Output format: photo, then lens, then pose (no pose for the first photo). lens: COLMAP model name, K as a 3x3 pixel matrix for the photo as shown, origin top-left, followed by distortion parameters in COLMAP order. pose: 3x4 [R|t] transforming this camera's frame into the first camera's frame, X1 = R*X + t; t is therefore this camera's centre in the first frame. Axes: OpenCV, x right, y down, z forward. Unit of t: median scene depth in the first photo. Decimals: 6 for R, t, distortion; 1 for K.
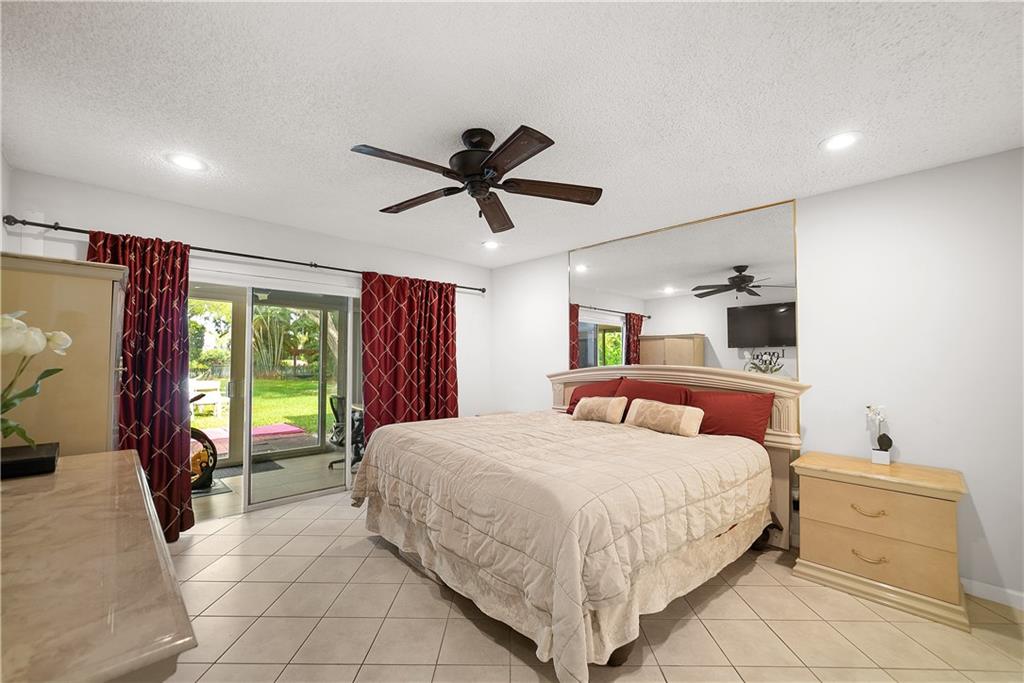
lens RADIAL K [[396.1, 0, 506.3], [0, 396.1, 344.0], [0, 0, 1]] dist [-0.030859, 0.013165]
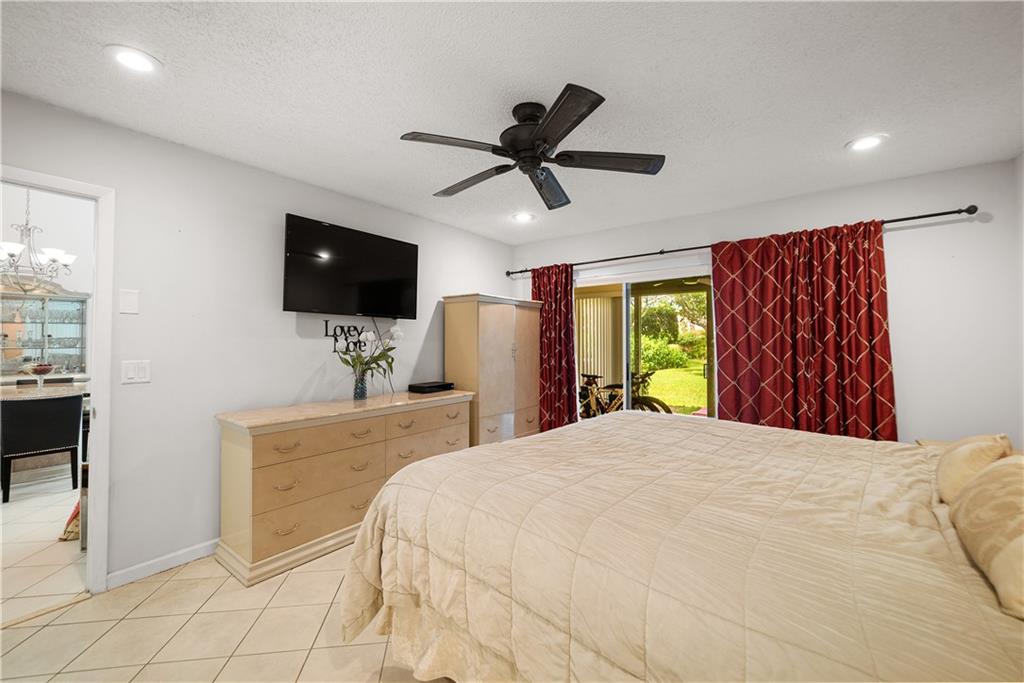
lens RADIAL K [[396.1, 0, 506.3], [0, 396.1, 344.0], [0, 0, 1]] dist [-0.030859, 0.013165]
pose [[0.197316, -0.003661, -0.980333, 0.414967], [0.042953, 0.999065, 0.004915, 0.017112], [0.979398, -0.043078, 0.197289, 0.358447]]
